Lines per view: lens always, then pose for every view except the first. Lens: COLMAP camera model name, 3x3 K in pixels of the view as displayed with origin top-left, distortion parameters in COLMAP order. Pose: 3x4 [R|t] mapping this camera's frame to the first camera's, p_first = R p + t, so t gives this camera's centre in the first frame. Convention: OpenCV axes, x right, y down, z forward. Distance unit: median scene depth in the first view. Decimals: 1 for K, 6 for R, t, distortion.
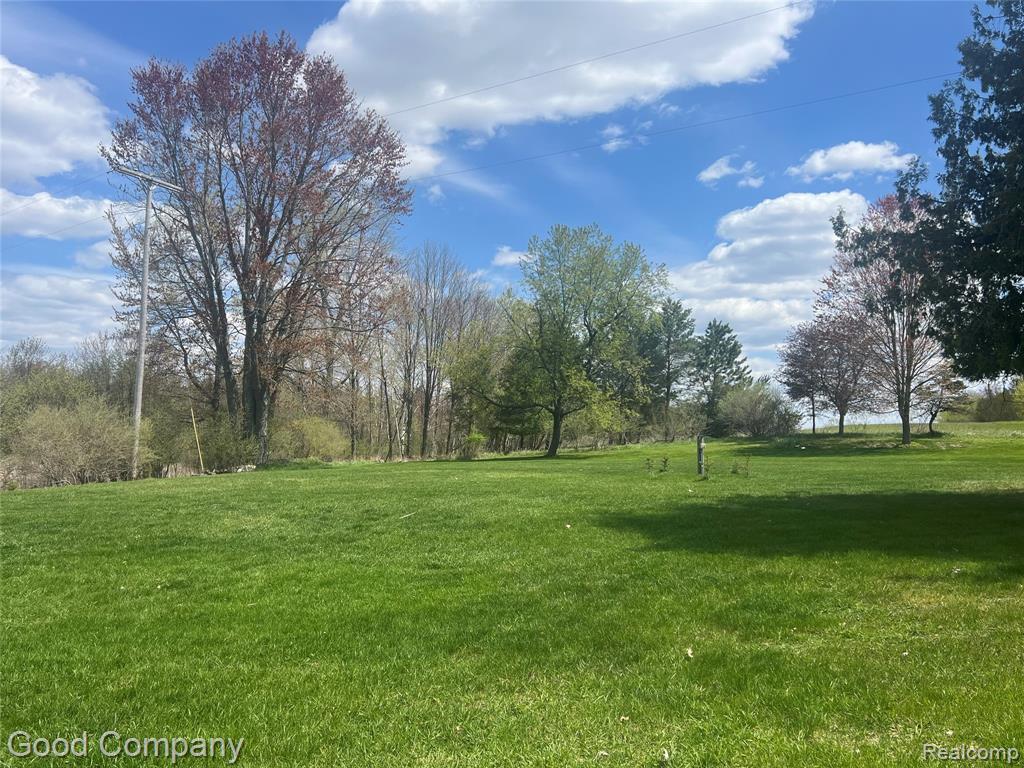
lens RADIAL K [[851.8, 0, 512.0], [0, 851.8, 384.0], [0, 0, 1]] dist [0.000310, -0.001169]
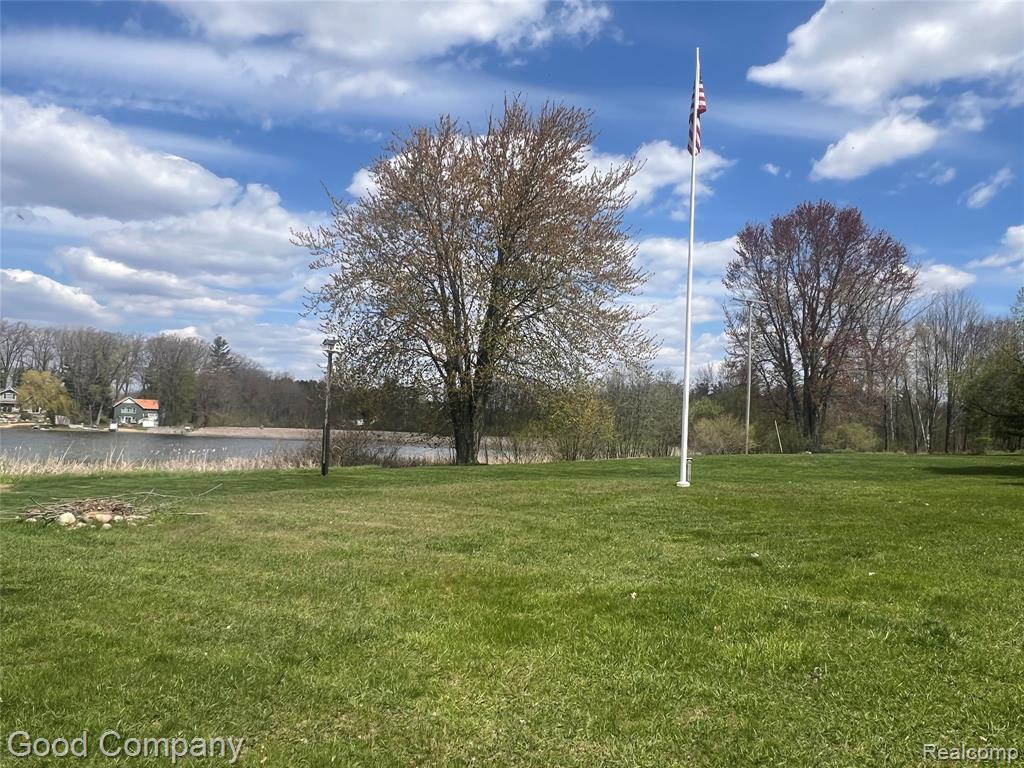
lens RADIAL K [[739.8, 0, 512.0], [0, 739.8, 384.0], [0, 0, 1]] dist [0.005169, -0.004642]
pose [[0.771068, -0.028605, -0.636110, 0.191729], [0.024262, 0.999585, -0.015540, -0.034536], [0.636290, -0.003451, 0.771442, -0.554102]]
